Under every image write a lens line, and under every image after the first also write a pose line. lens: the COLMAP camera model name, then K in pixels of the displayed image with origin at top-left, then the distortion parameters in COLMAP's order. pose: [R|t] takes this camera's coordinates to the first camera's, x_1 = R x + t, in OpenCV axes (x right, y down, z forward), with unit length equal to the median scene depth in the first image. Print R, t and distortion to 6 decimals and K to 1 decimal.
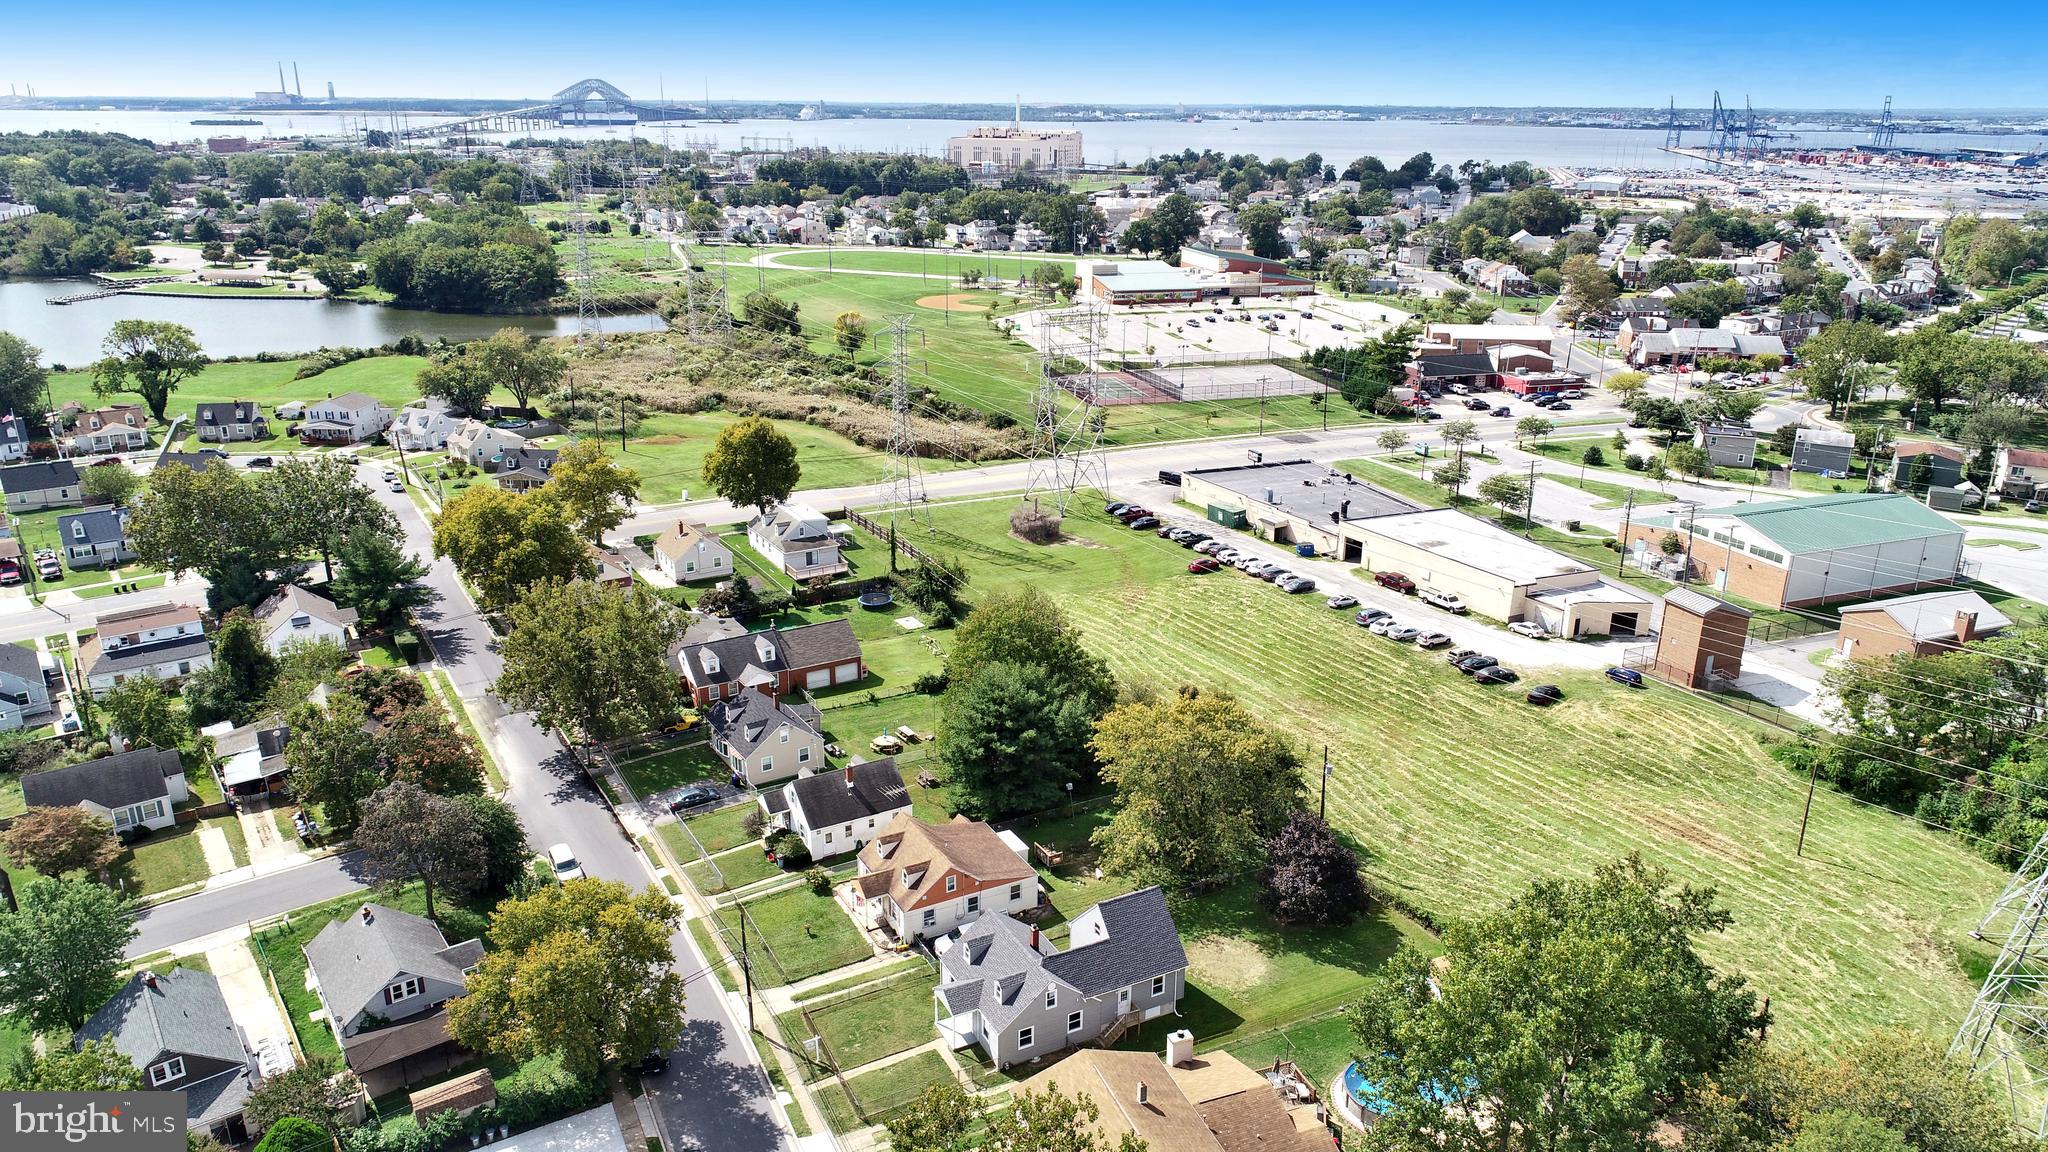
lens RADIAL K [[1365.5, 0, 1027.6], [0, 1365.5, 580.0], [0, 0, 1]] dist [-0.001235, -0.002337]
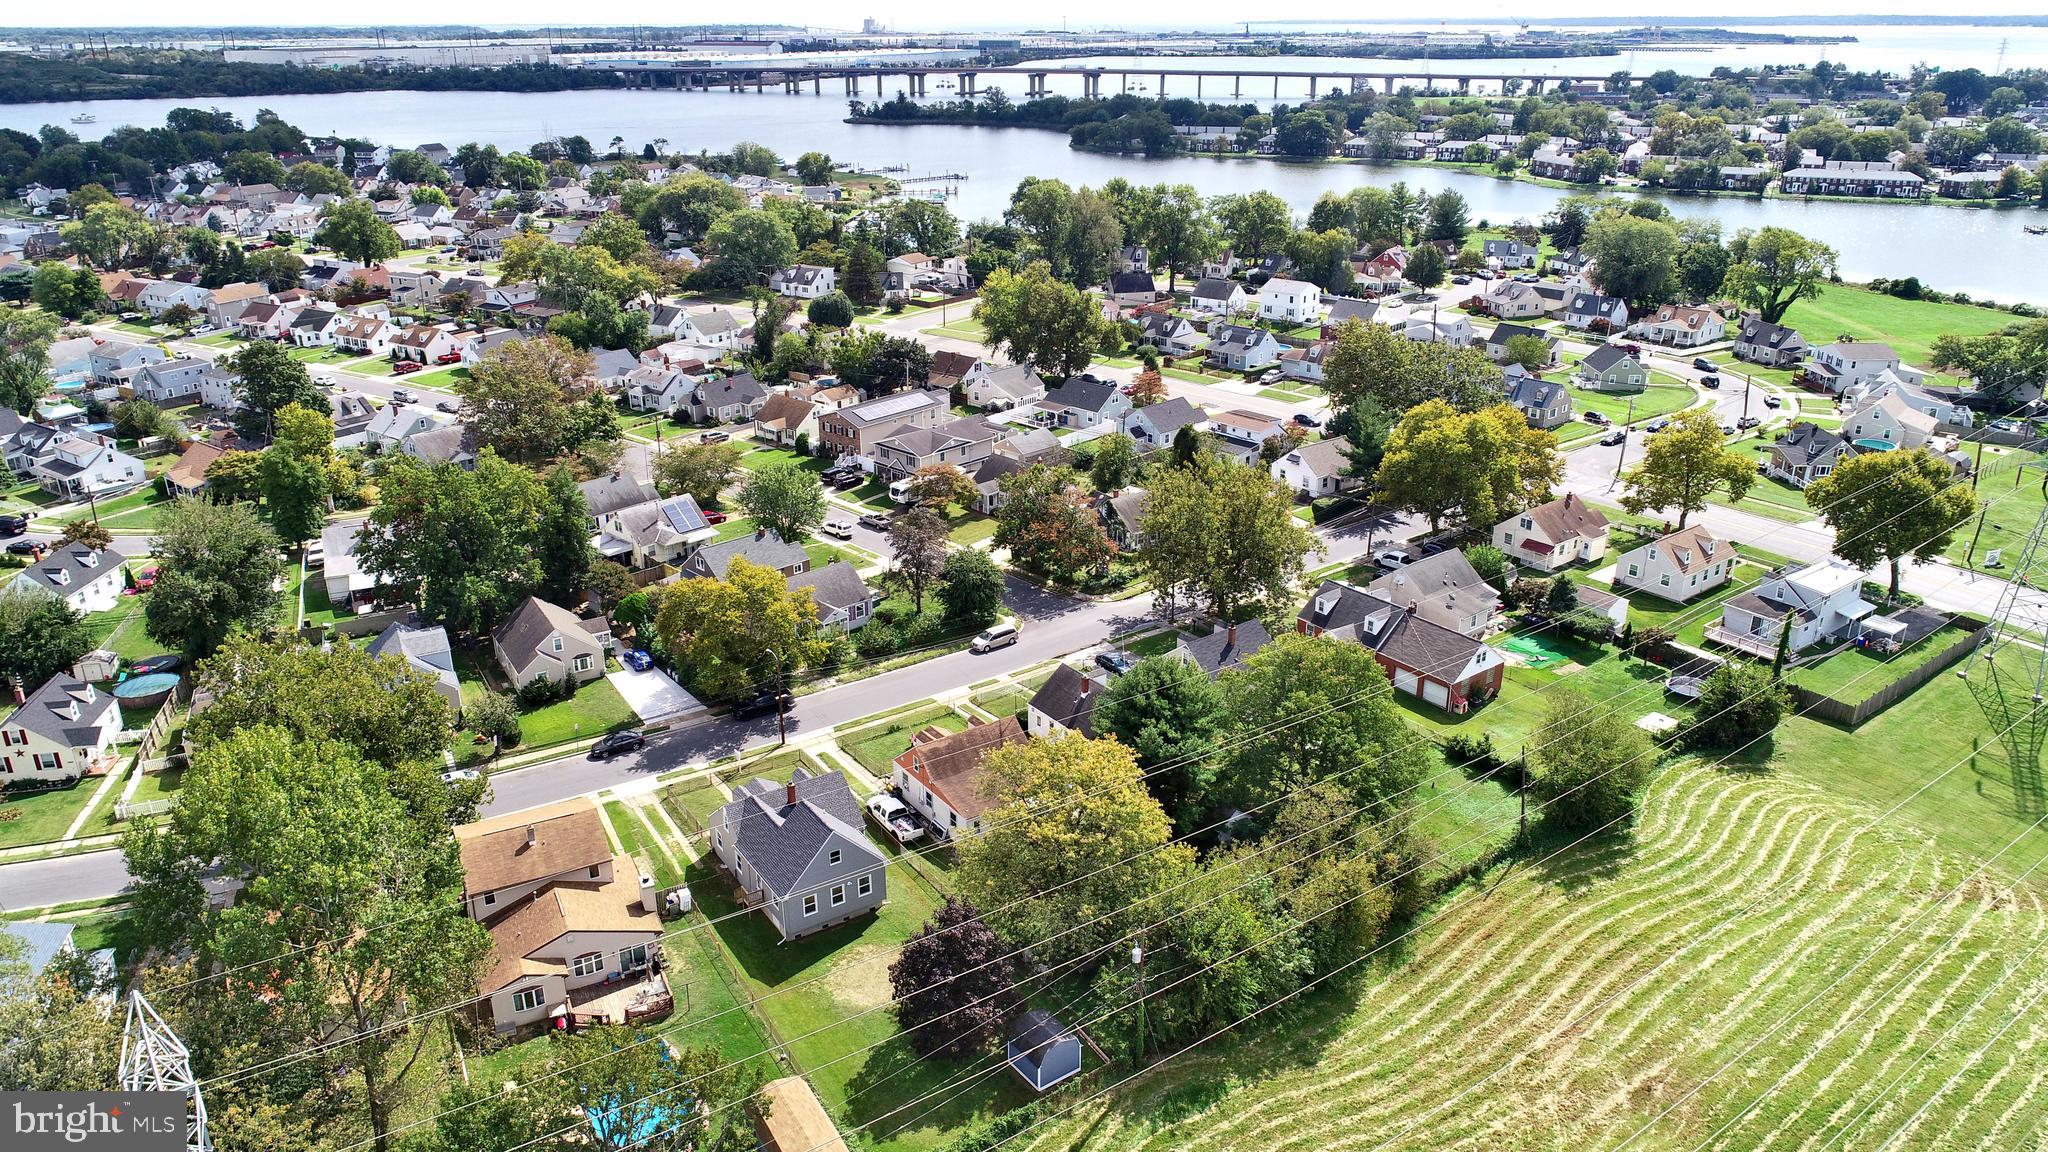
lens RADIAL K [[1405.9, 0, 1028.0], [0, 1405.9, 582.4], [0, 0, 1]] dist [-0.000861, -0.005043]
pose [[0.102297, 0.363219, -0.926071, 0.495733], [-0.323682, 0.892446, 0.314276, -0.147464], [0.940620, 0.267603, 0.208862, 0.451396]]
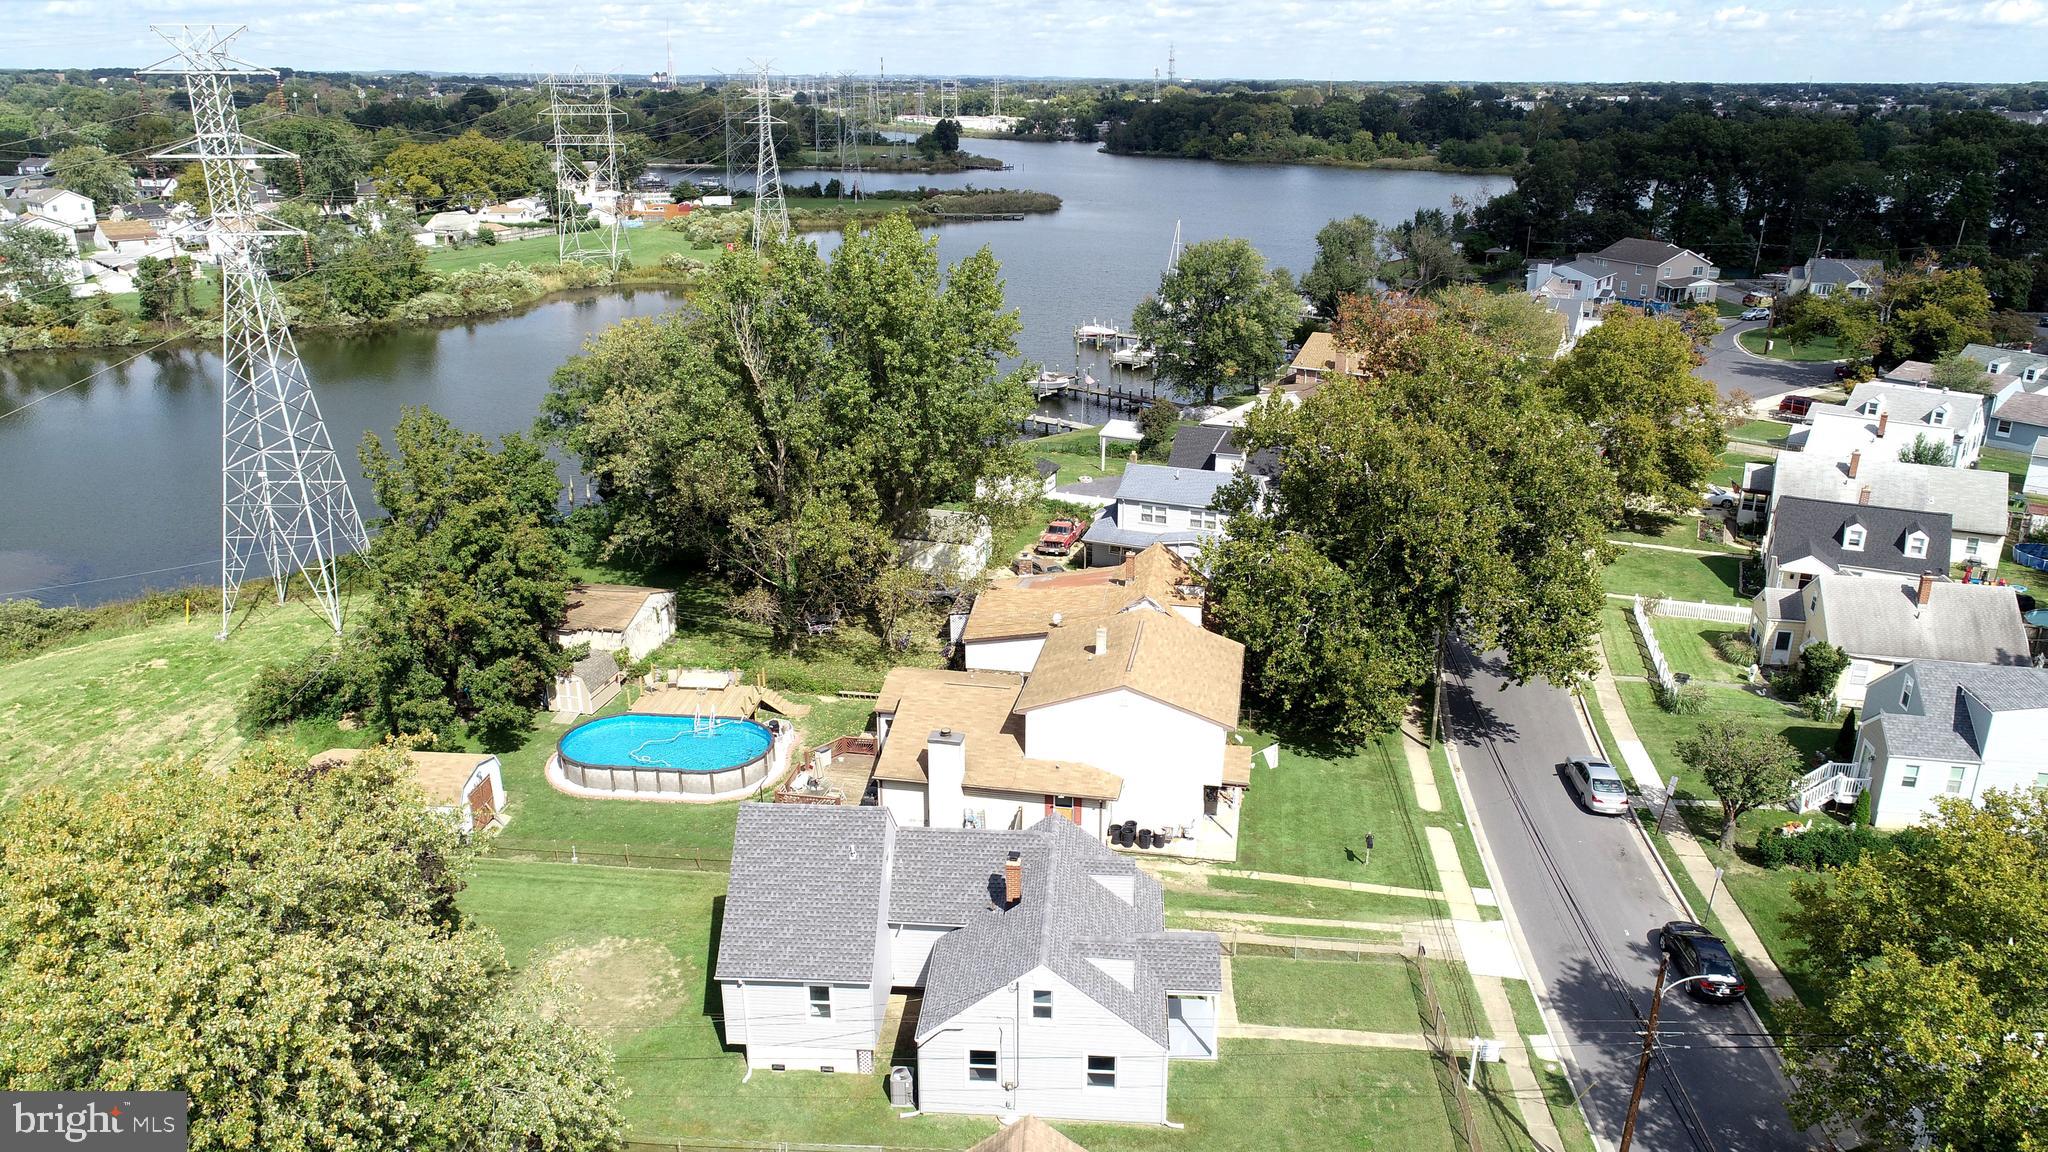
lens RADIAL K [[1393.3, 0, 1028.7], [0, 1393.3, 576.7], [0, 0, 1]] dist [-0.001844, -0.000929]
pose [[-0.855706, -0.182869, 0.484073, -0.110324], [0.162551, 0.793125, 0.586966, -0.057487], [-0.491269, 0.580957, -0.648956, 0.630392]]
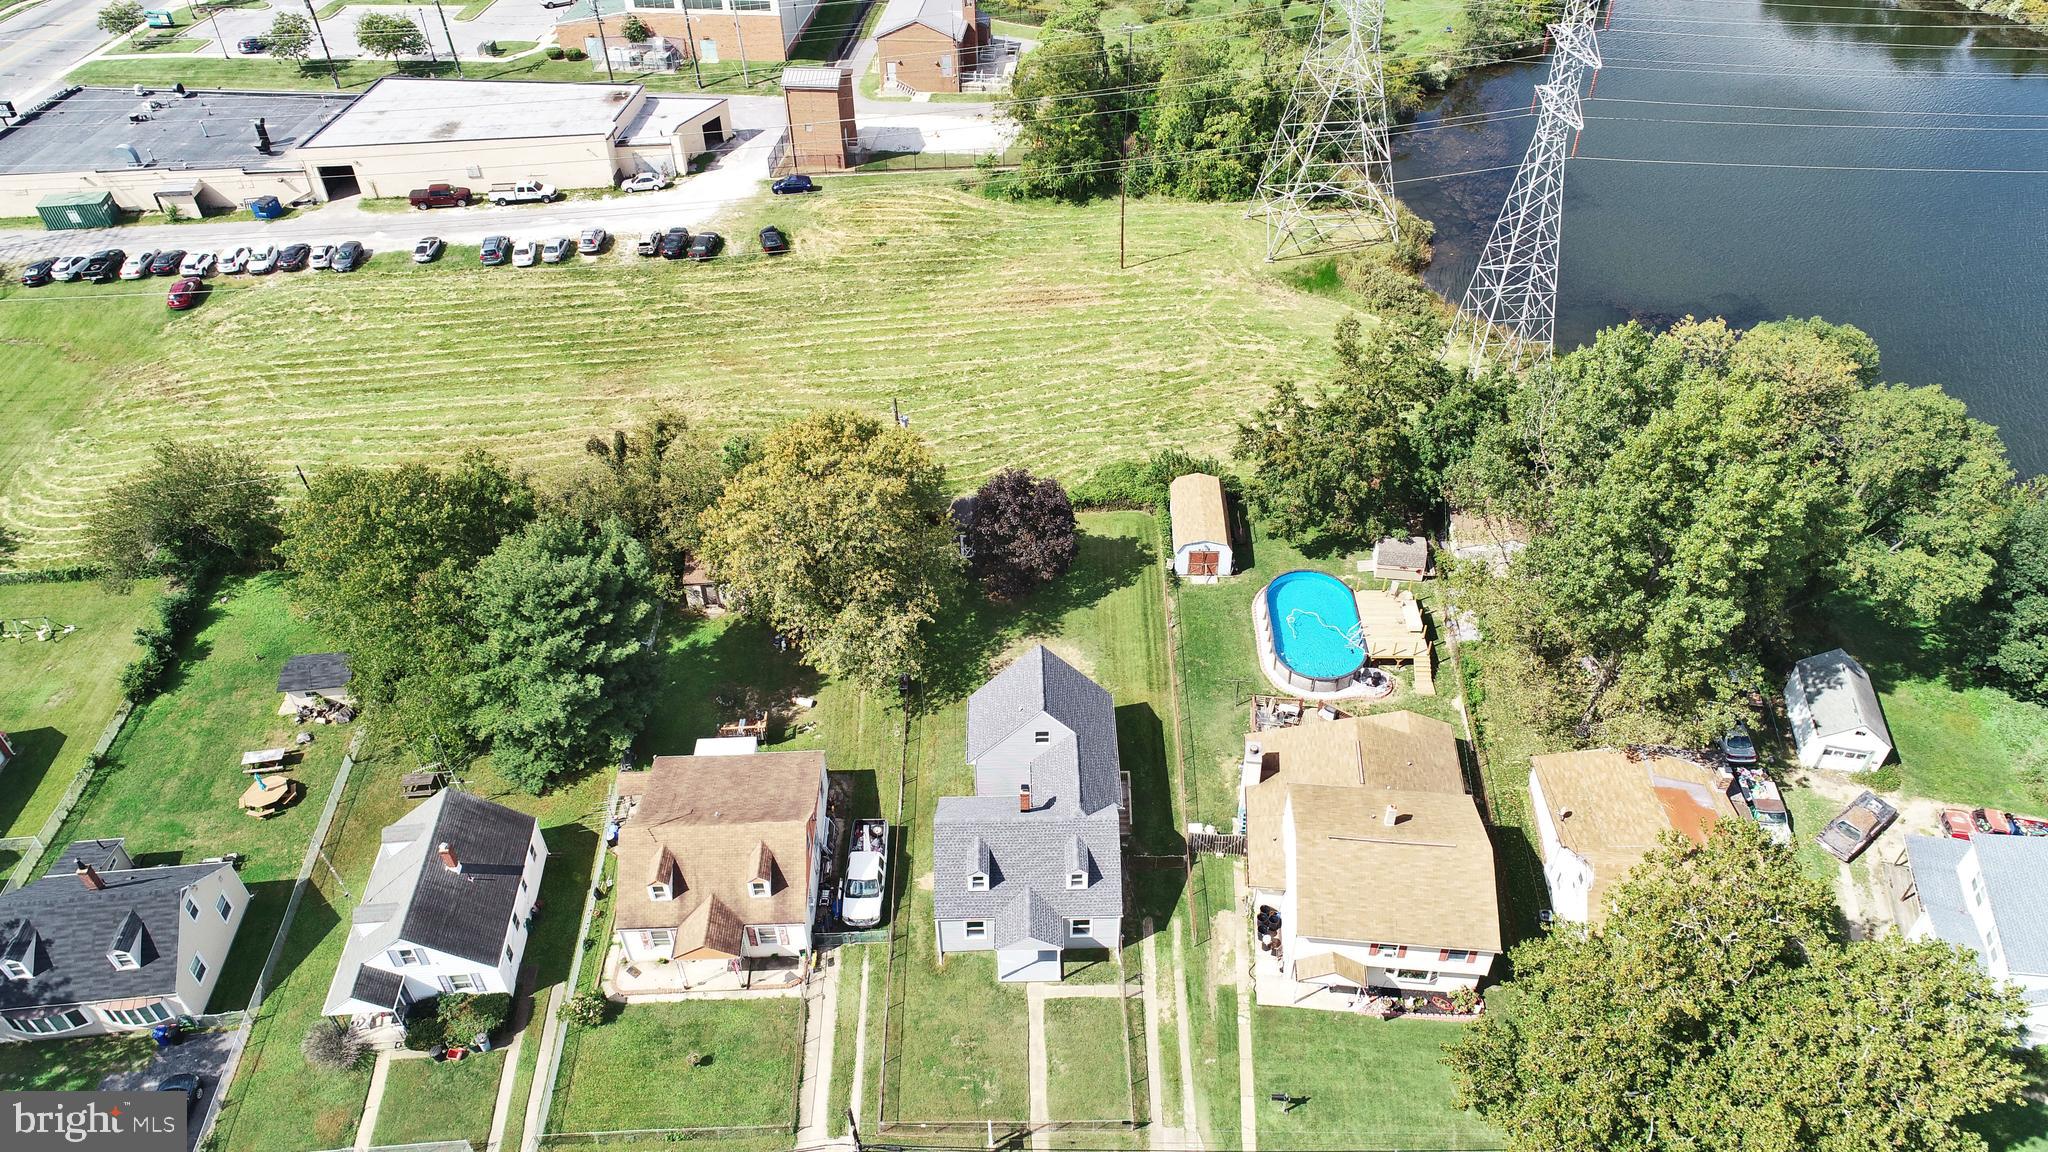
lens RADIAL K [[1365.5, 0, 1027.6], [0, 1365.5, 580.0], [0, 0, 1]] dist [-0.001235, -0.002337]
pose [[0.446019, -0.592665, 0.670683, -0.212675], [0.308037, 0.805216, 0.506696, -0.106986], [-0.840345, -0.019401, 0.541704, 0.299266]]
